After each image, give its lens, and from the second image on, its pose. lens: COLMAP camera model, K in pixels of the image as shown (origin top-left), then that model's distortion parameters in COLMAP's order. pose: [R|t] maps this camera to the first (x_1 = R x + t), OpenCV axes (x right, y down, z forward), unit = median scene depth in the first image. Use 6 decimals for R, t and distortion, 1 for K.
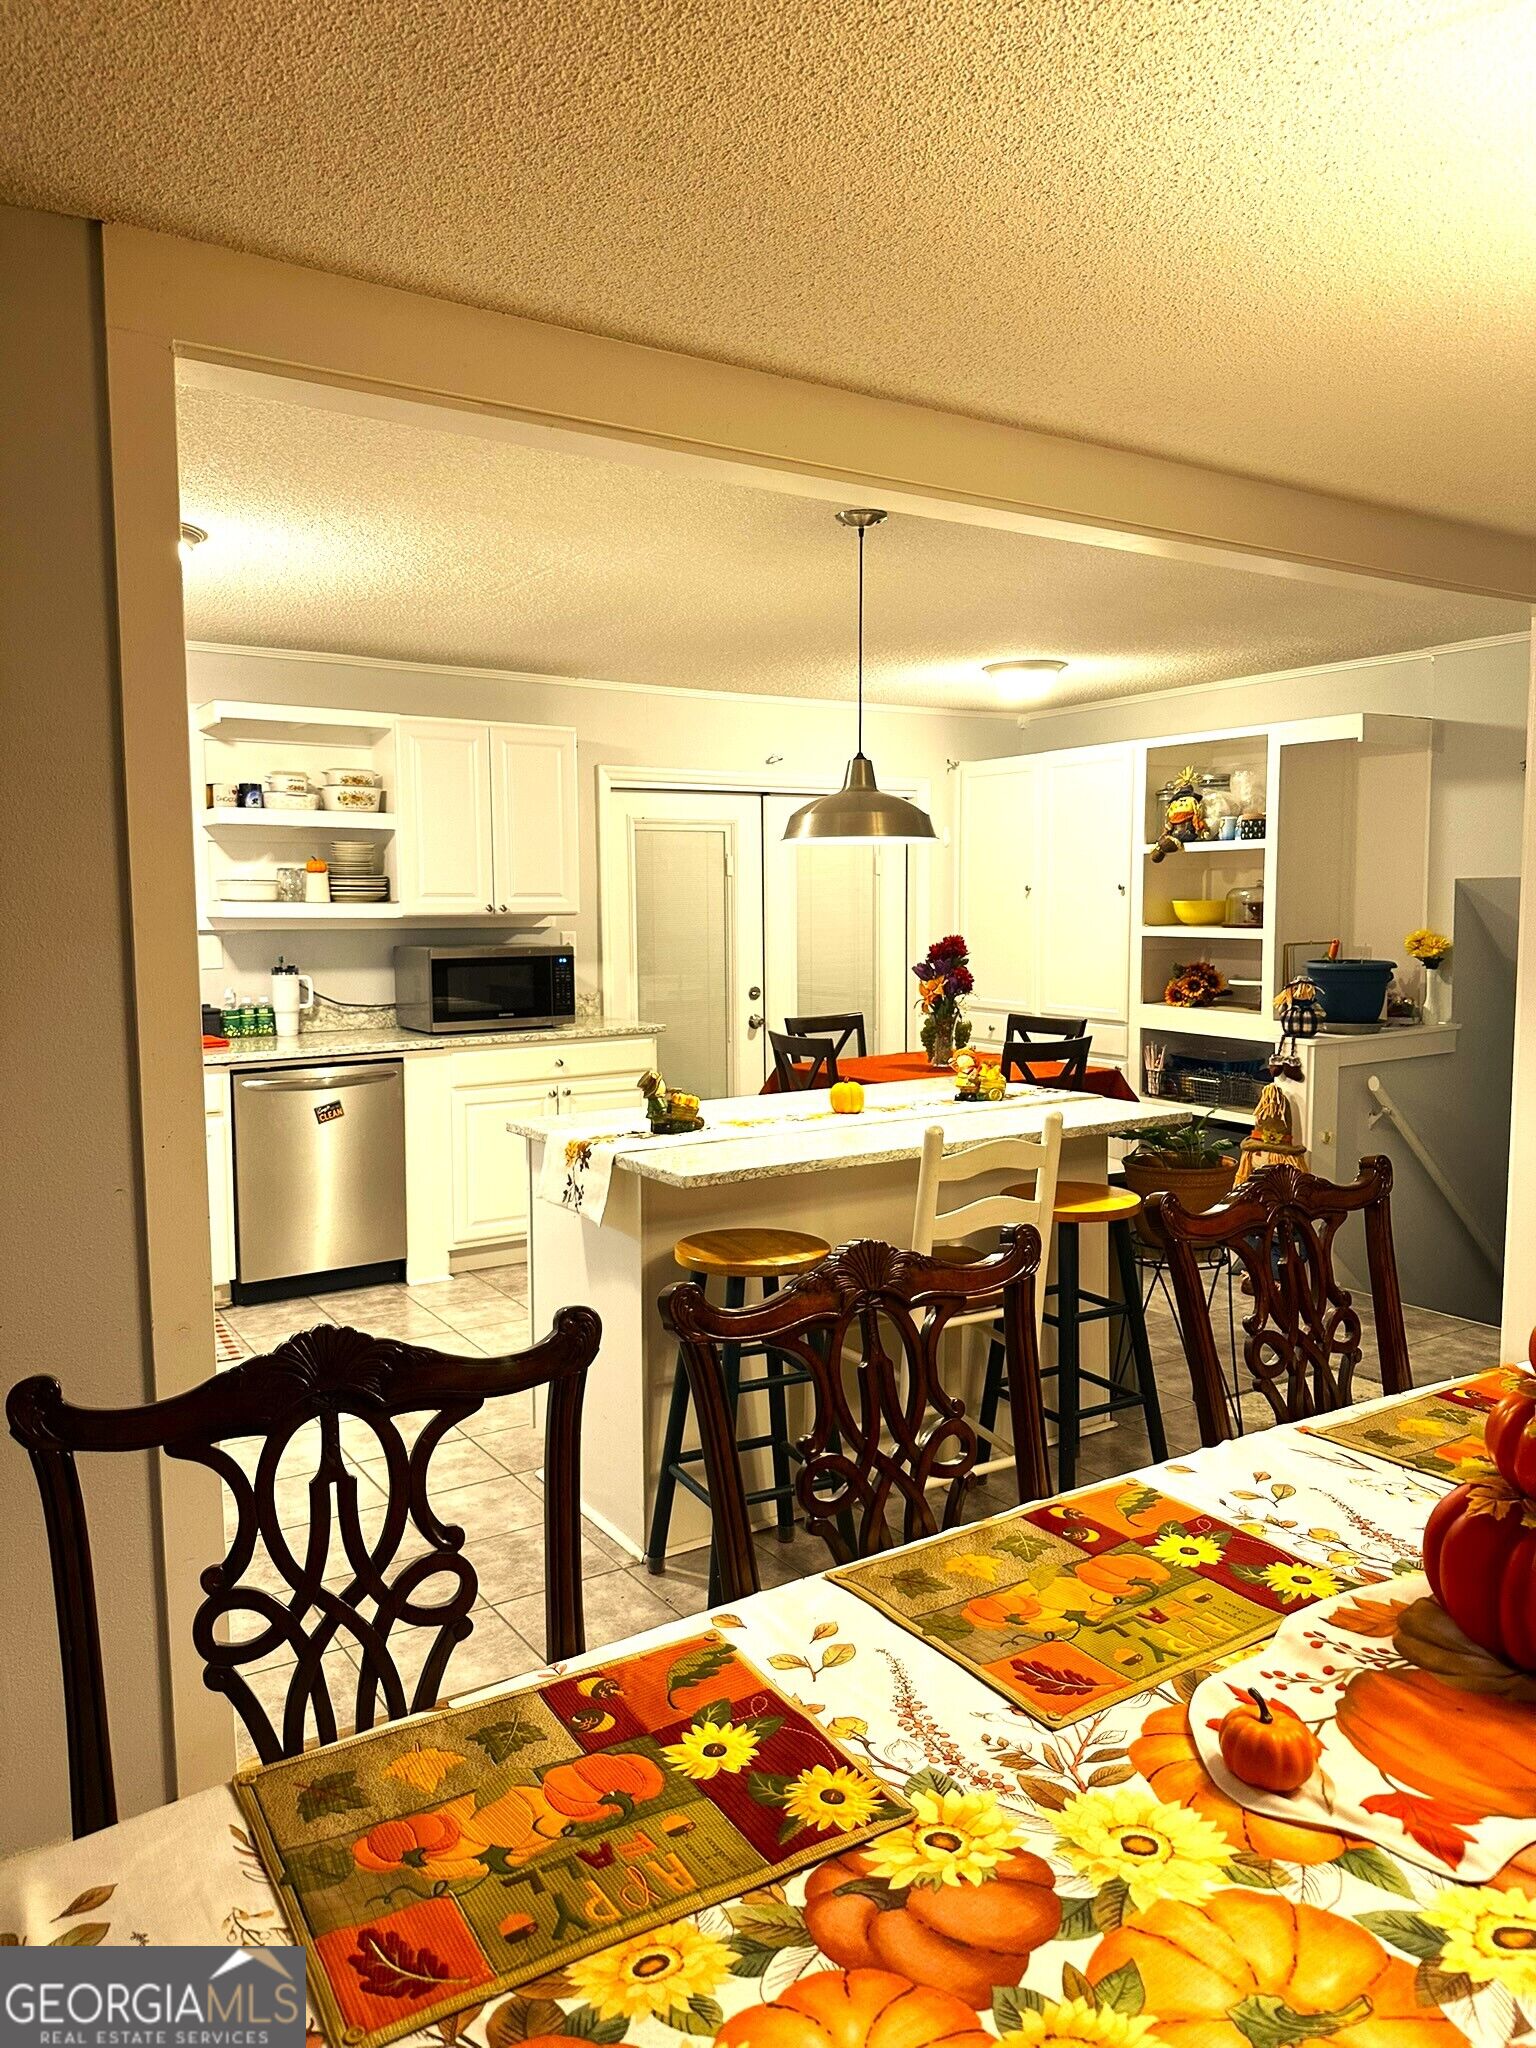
lens RADIAL K [[1436.6, 0, 771.7], [0, 1436.6, 1024.7], [0, 0, 1]] dist [0.005305, -0.010621]
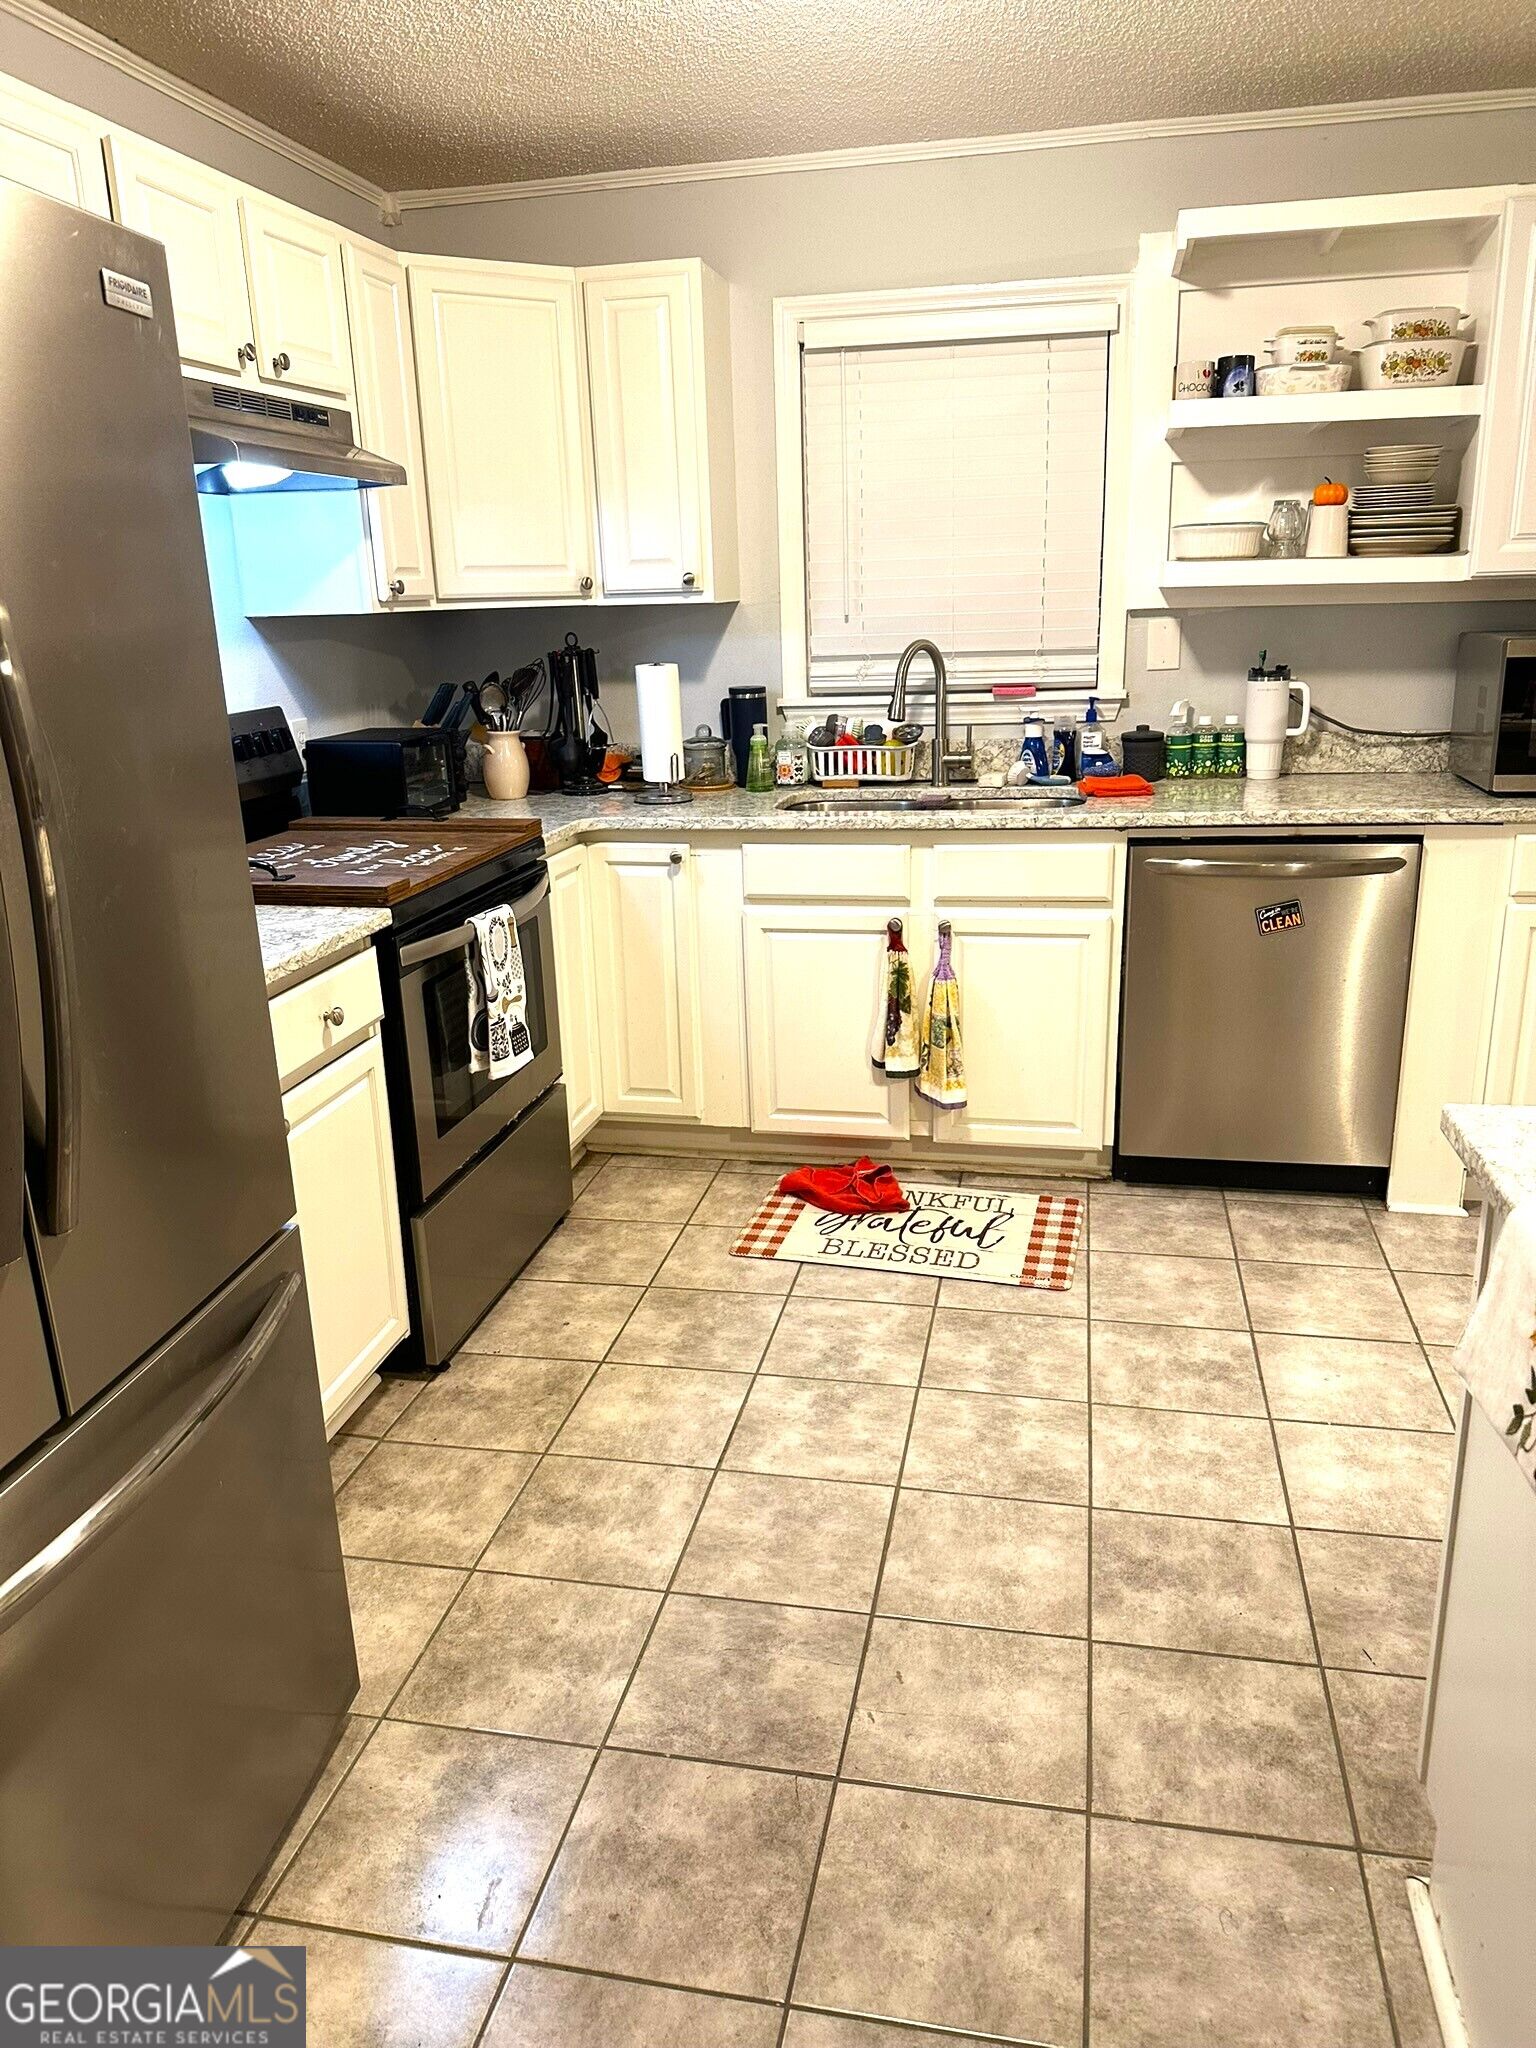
lens RADIAL K [[1436.6, 0, 771.5], [0, 1436.6, 1037.1], [0, 0, 1]] dist [0.005305, -0.010621]
pose [[0.714690, 0.183671, -0.674894, -0.039658], [-0.032037, 0.972489, 0.230735, -0.021451], [0.698707, -0.143282, 0.700913, 0.386813]]
